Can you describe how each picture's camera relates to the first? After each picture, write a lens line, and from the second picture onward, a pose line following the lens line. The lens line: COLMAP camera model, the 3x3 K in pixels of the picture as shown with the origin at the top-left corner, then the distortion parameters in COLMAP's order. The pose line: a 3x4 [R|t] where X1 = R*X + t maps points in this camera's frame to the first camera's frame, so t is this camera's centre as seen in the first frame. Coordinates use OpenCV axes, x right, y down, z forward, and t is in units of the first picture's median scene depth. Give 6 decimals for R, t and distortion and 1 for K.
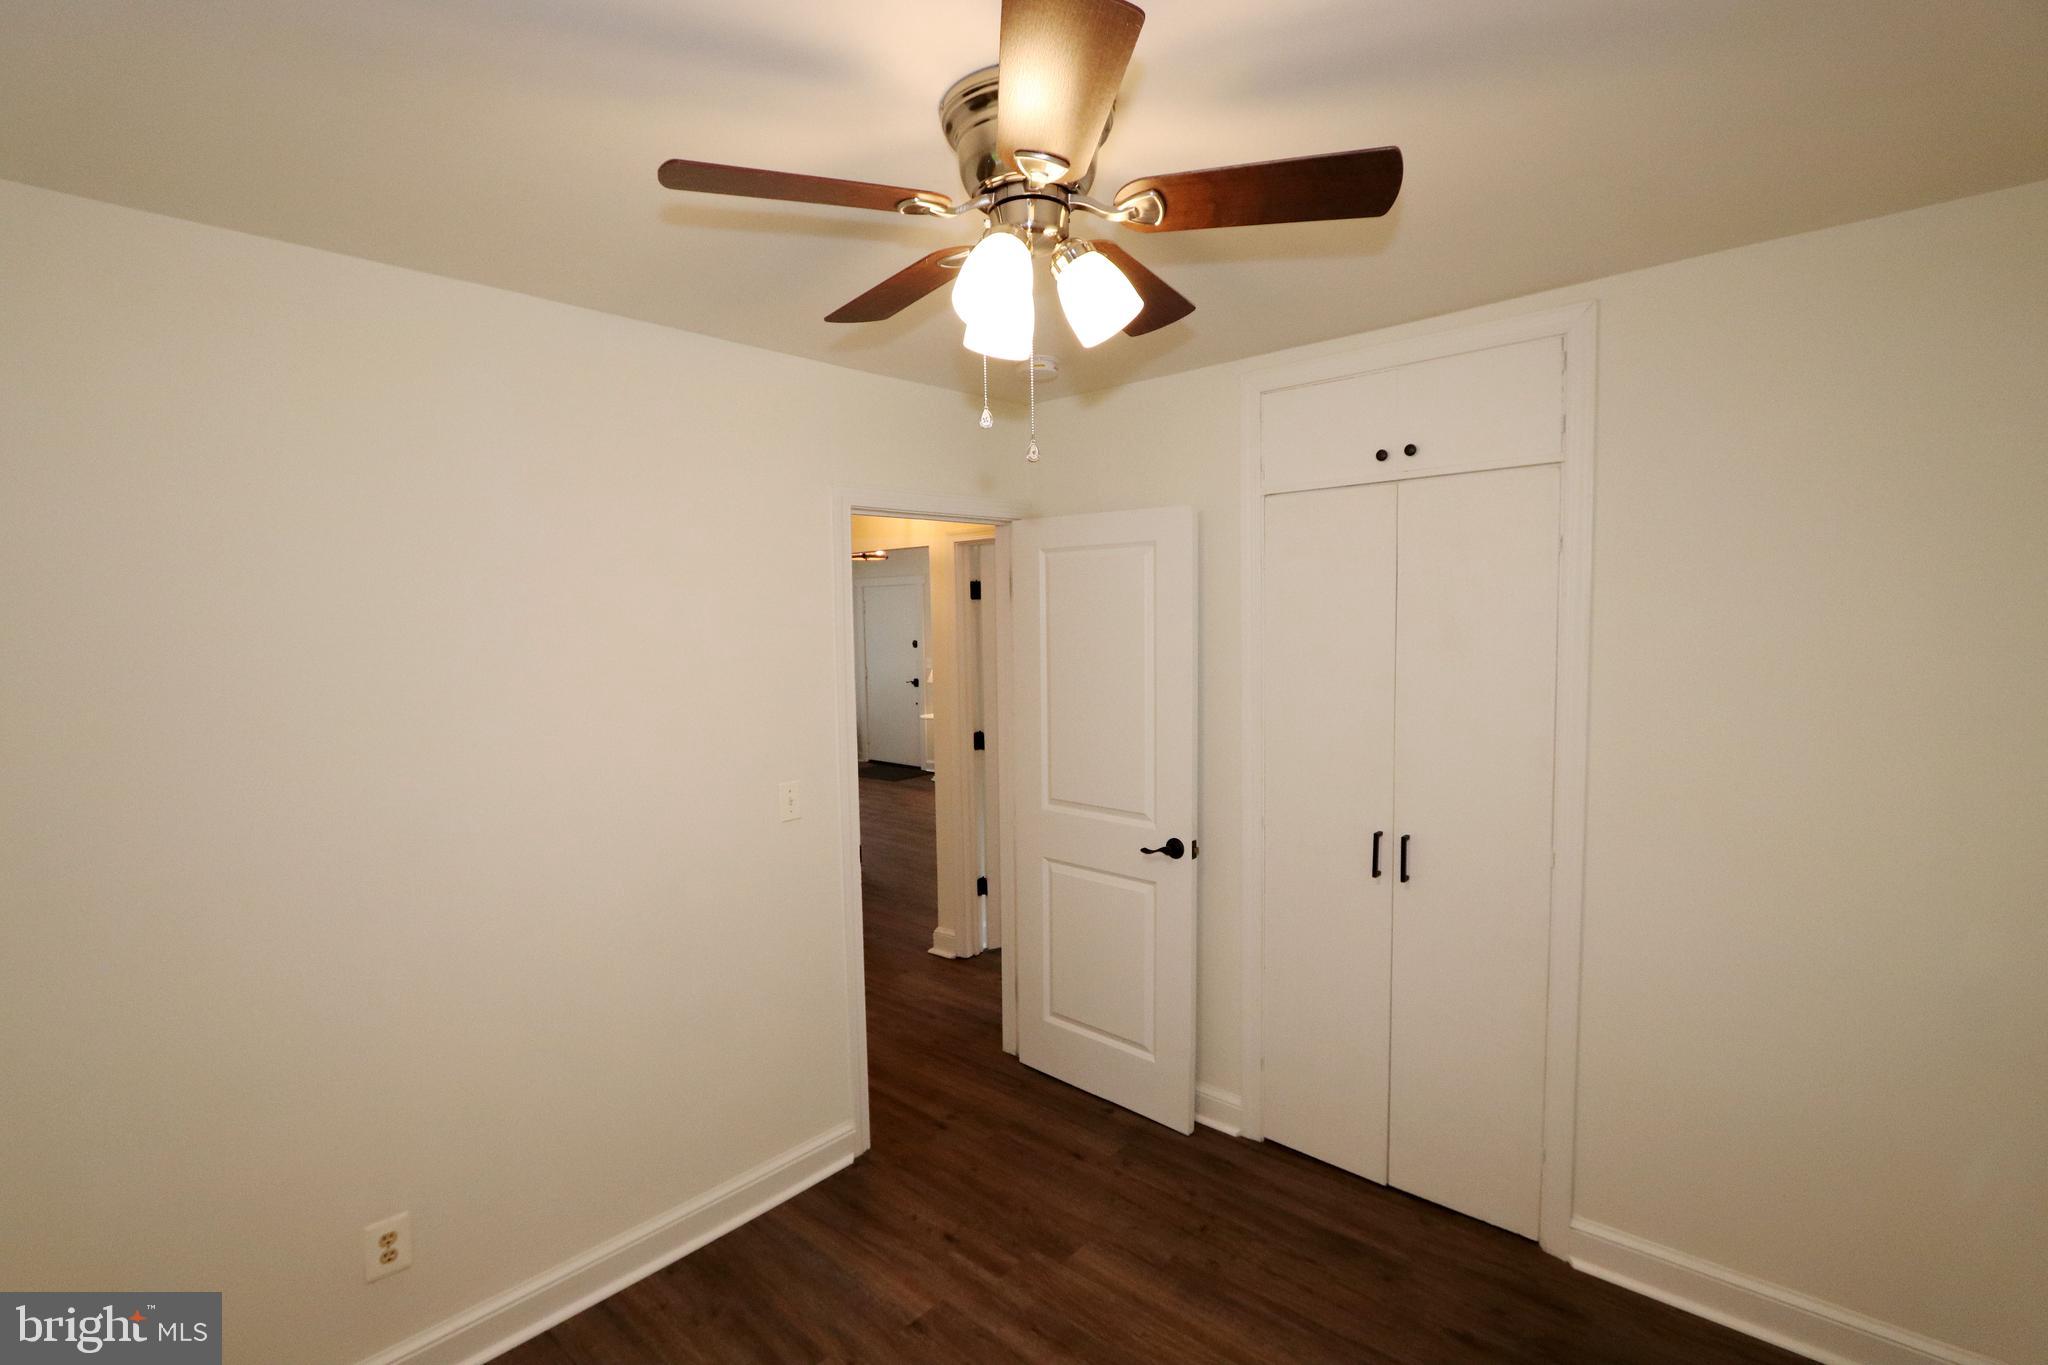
lens RADIAL K [[940.5, 0, 1017.2], [0, 940.5, 691.1], [0, 0, 1]] dist [-0.017340, 0.001292]
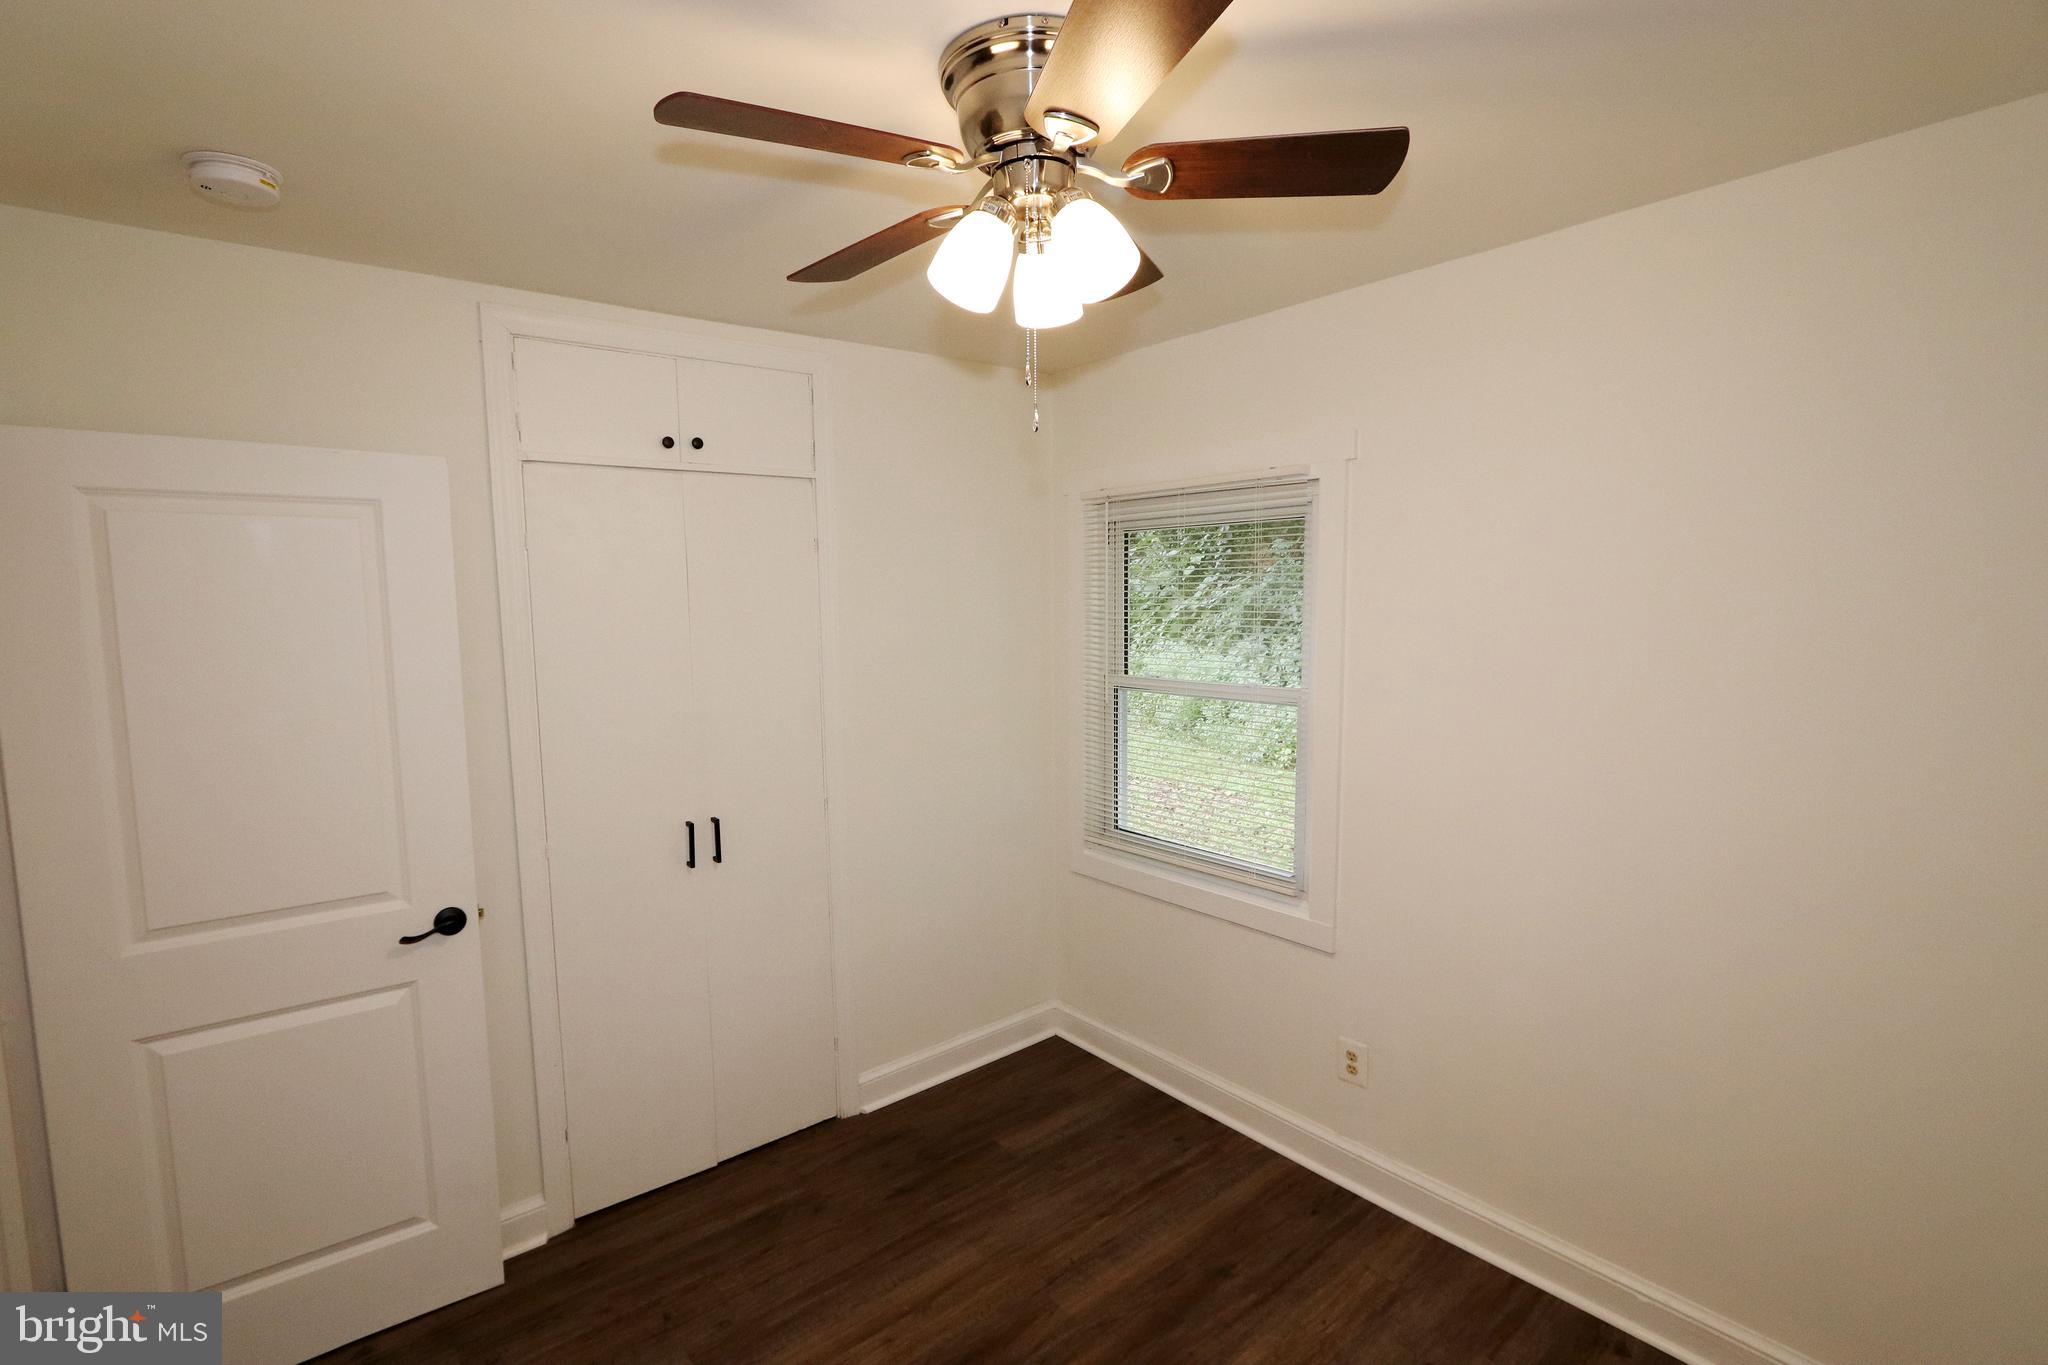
lens RADIAL K [[940.5, 0, 1017.2], [0, 940.5, 691.1], [0, 0, 1]] dist [-0.017340, 0.001292]
pose [[0.151321, -0.081645, 0.985107, -0.542156], [0.093062, 0.993333, 0.068031, -0.023992], [-0.984094, 0.081382, 0.157911, 0.496258]]
